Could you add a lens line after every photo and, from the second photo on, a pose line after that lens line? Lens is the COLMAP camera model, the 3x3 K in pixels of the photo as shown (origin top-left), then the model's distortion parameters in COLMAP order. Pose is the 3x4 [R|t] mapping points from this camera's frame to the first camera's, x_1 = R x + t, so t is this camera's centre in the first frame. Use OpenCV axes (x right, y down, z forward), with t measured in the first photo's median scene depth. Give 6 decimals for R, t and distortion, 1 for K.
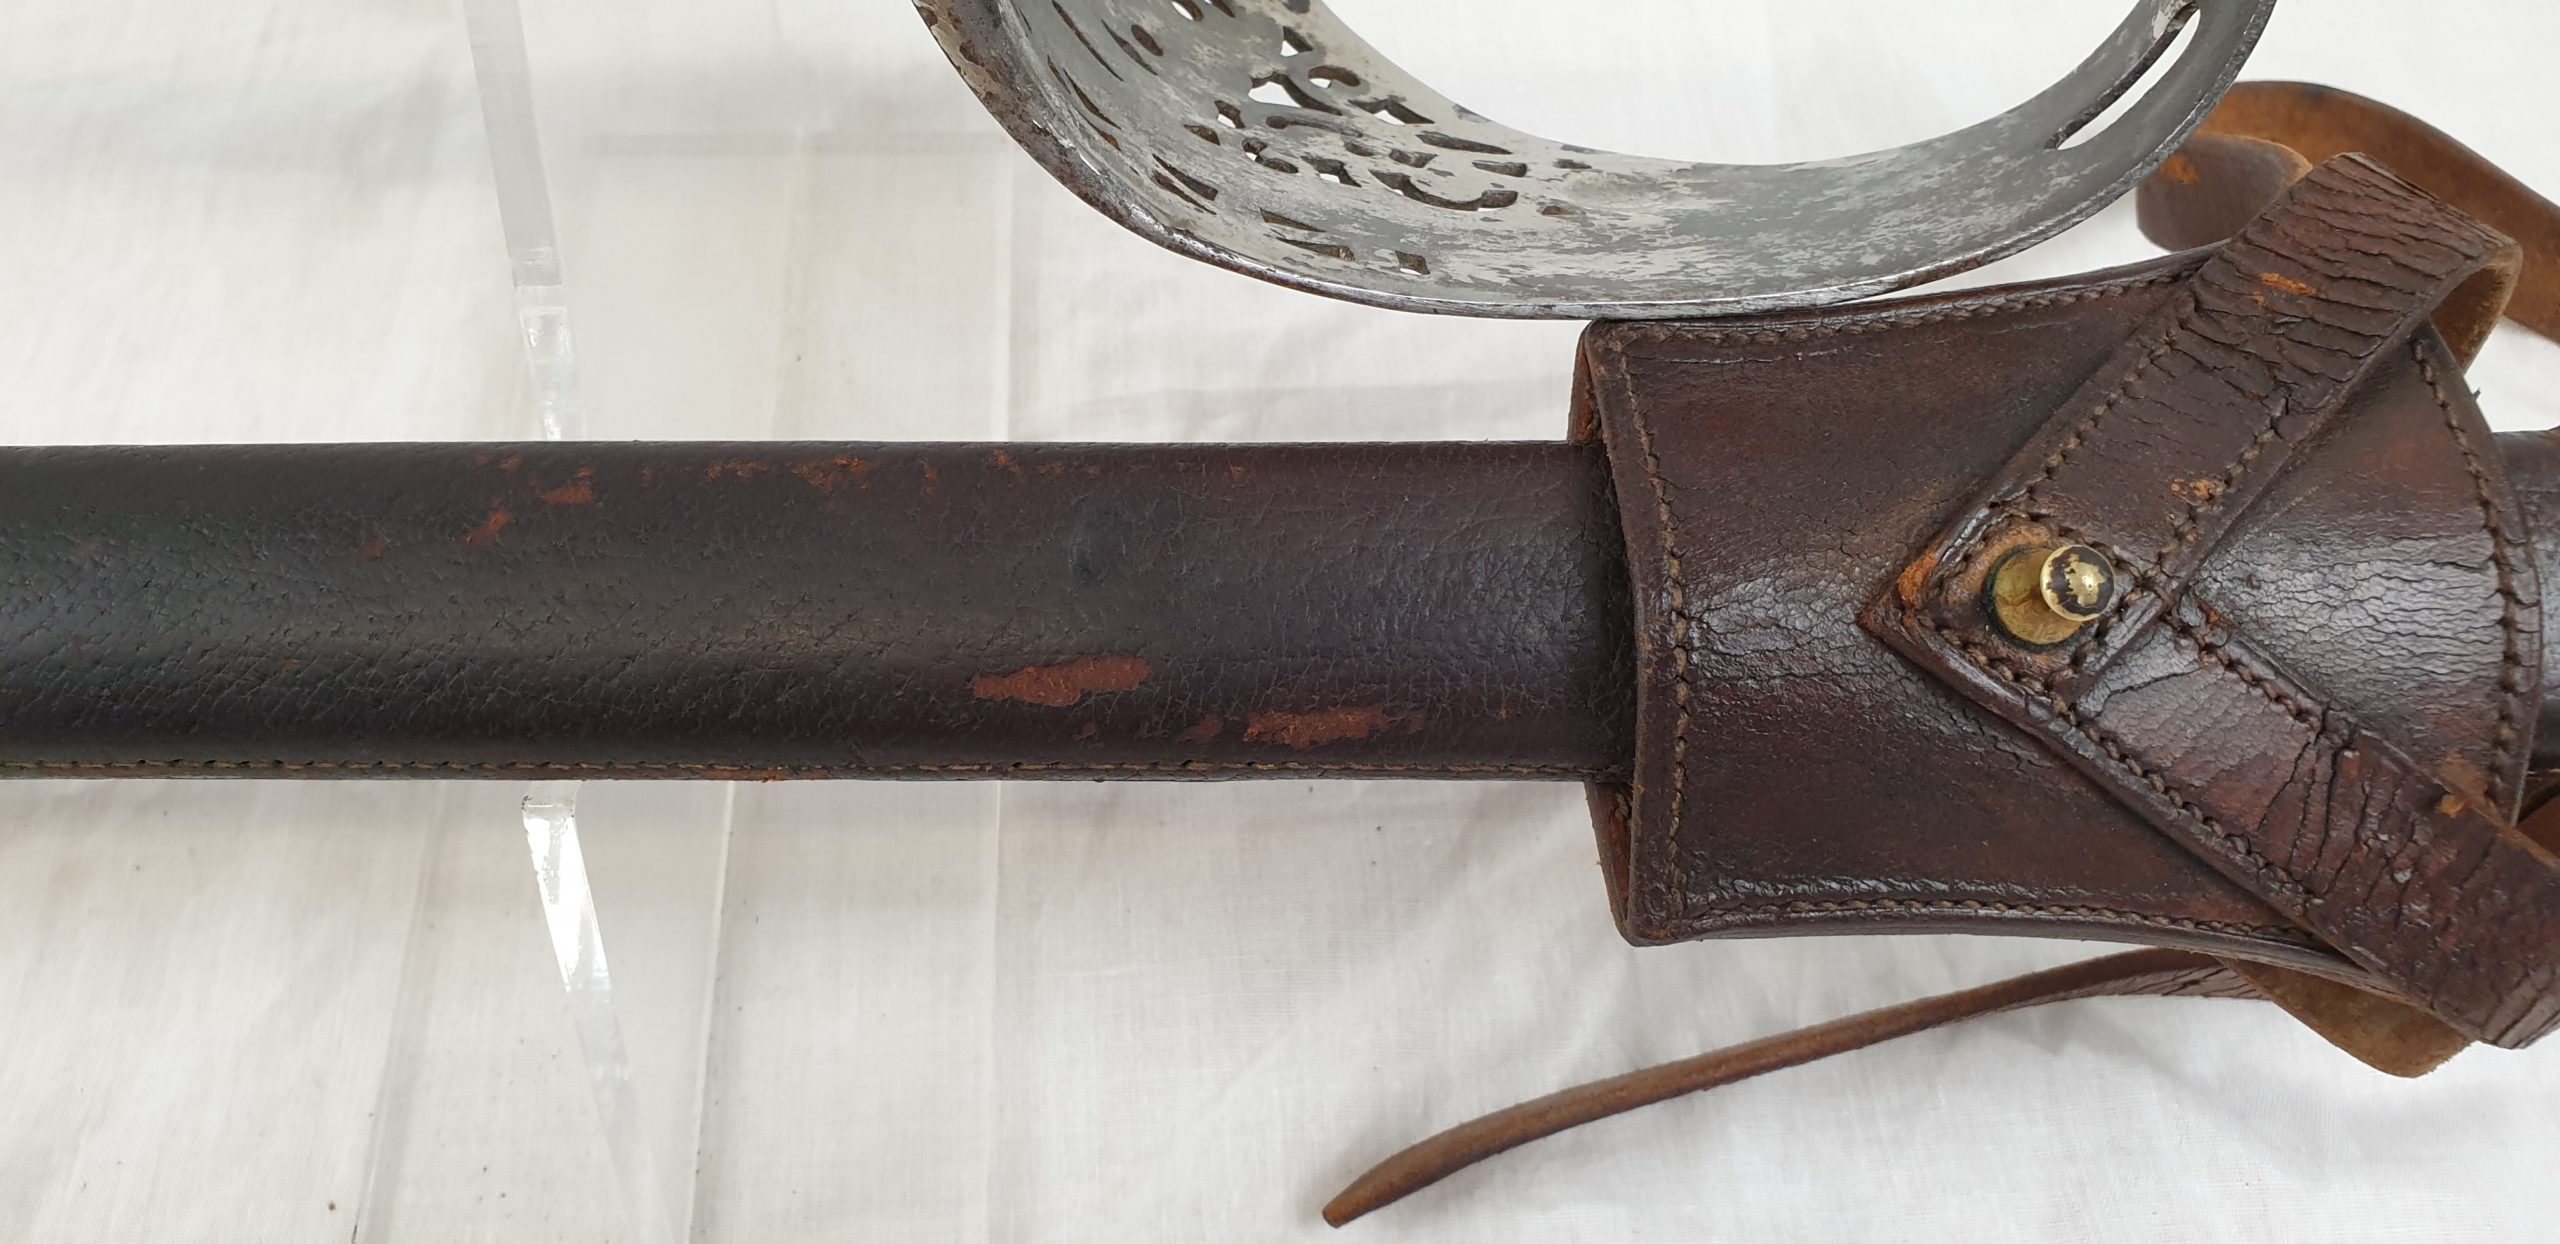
lens RADIAL K [[2029.9, 0, 1296.4], [0, 2029.9, 618.2], [0, 0, 1]] dist [0.025271, -0.045978]
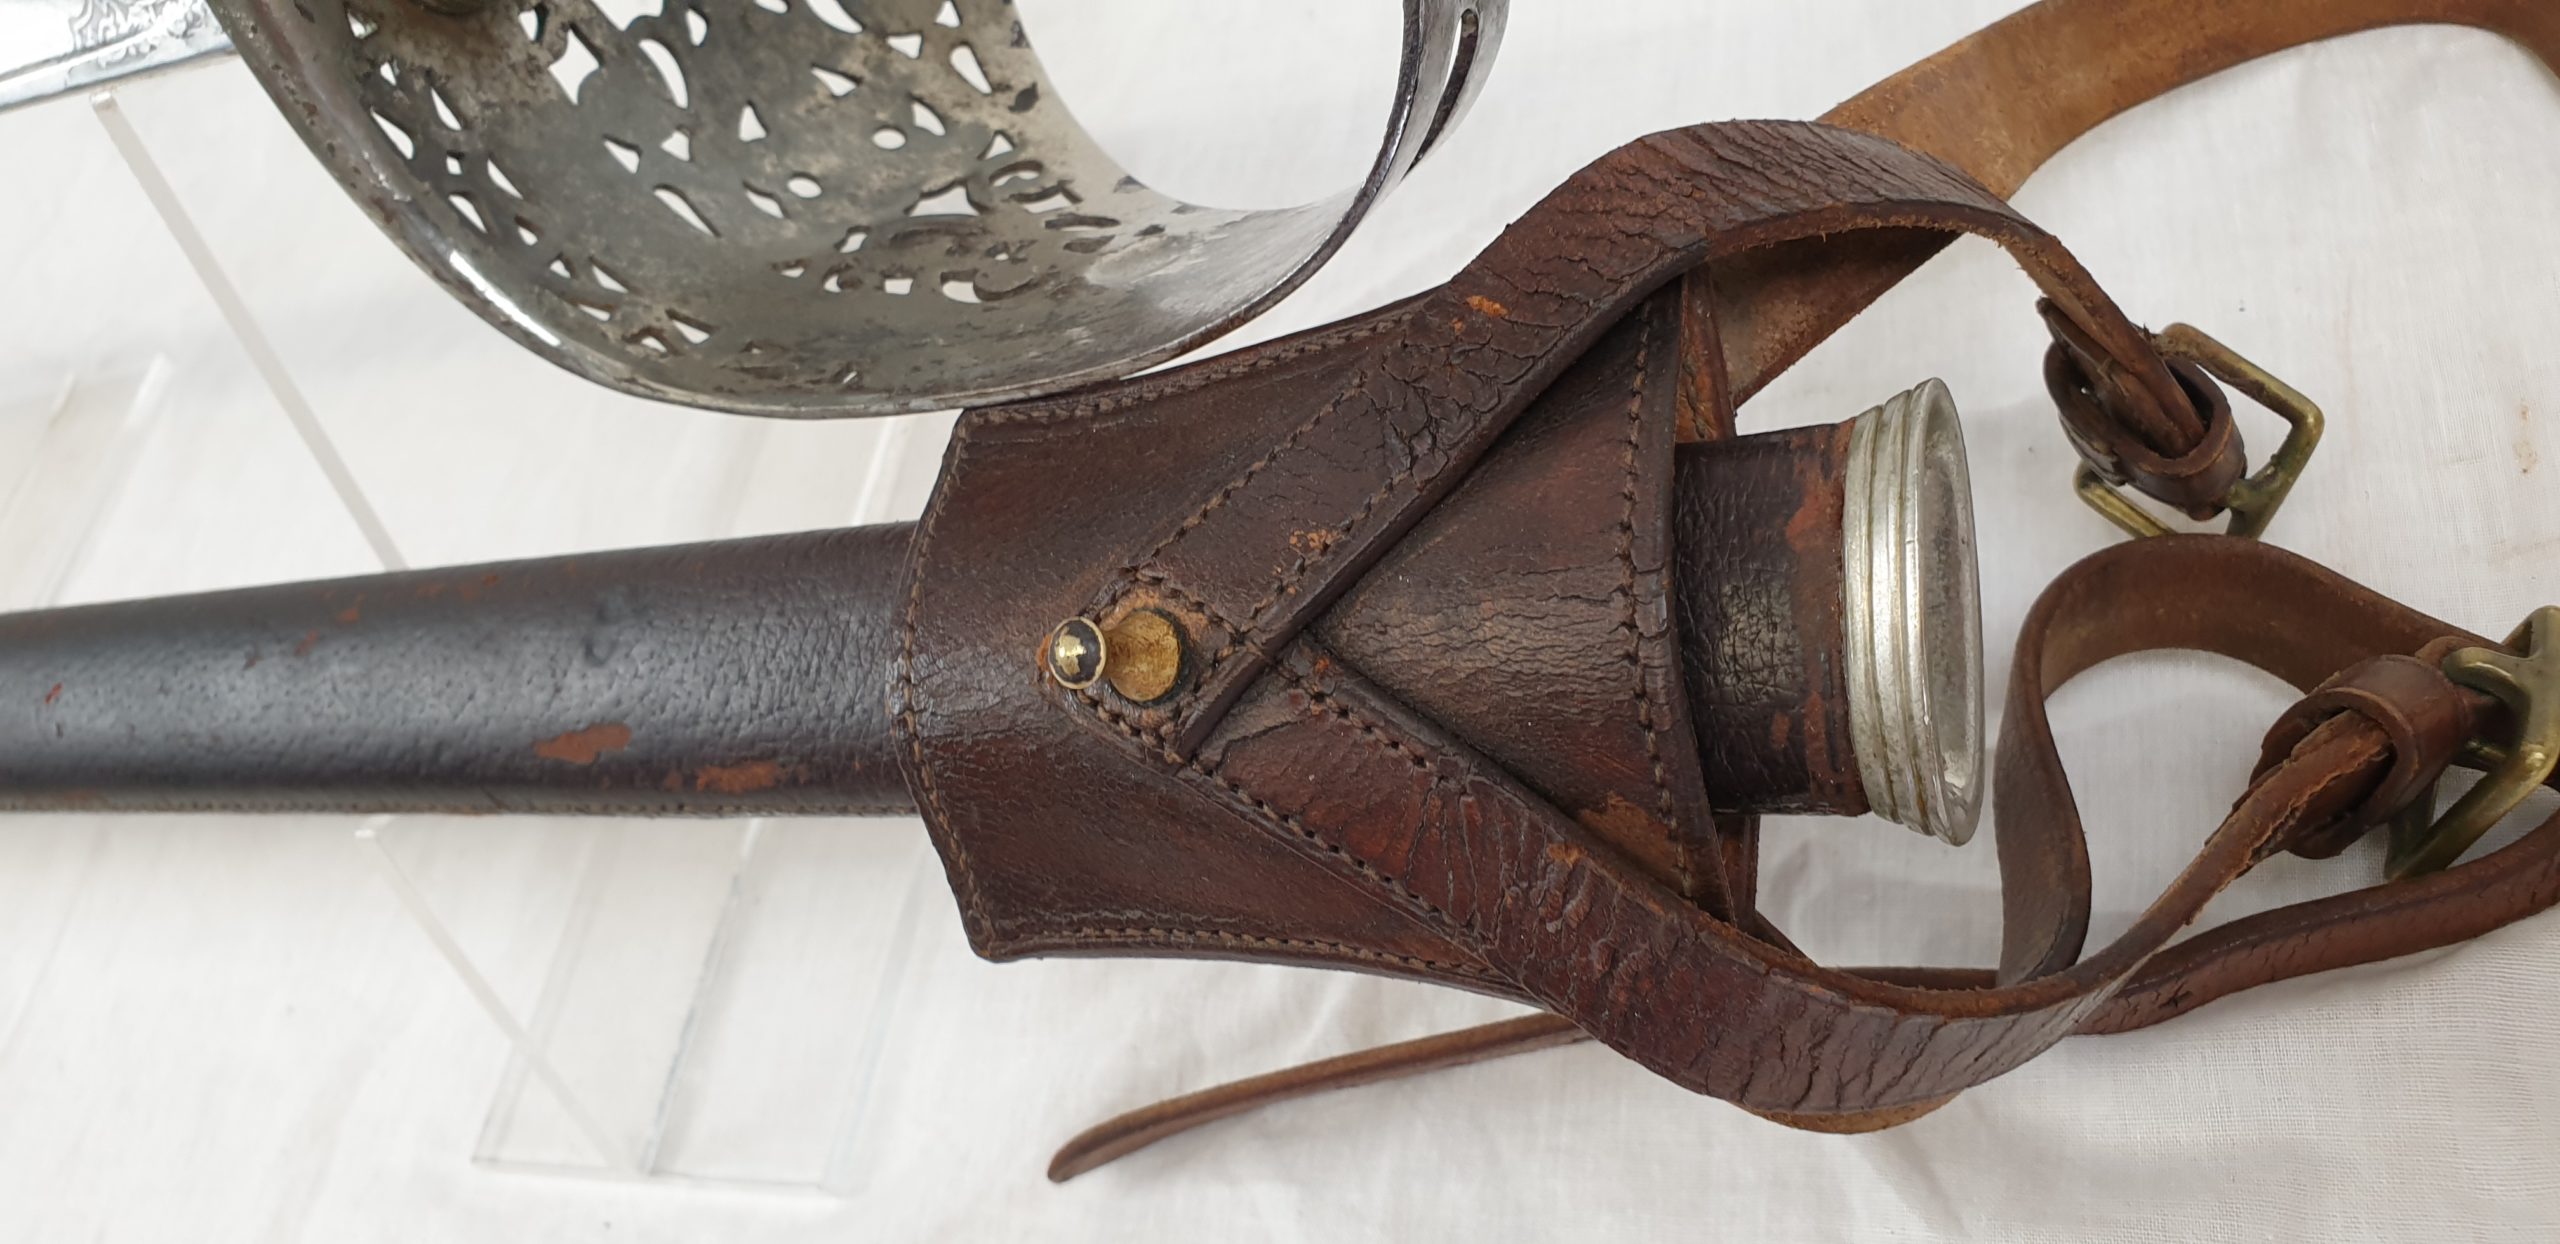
lens RADIAL K [[2029.9, 0, 1276.4], [0, 2029.9, 645.0], [0, 0, 1]] dist [0.025271, -0.045978]
pose [[0.866008, -0.040911, -0.498354, 0.907285], [0.067677, 0.997067, 0.035753, -0.047392], [0.495429, -0.064689, 0.866236, 0.106616]]
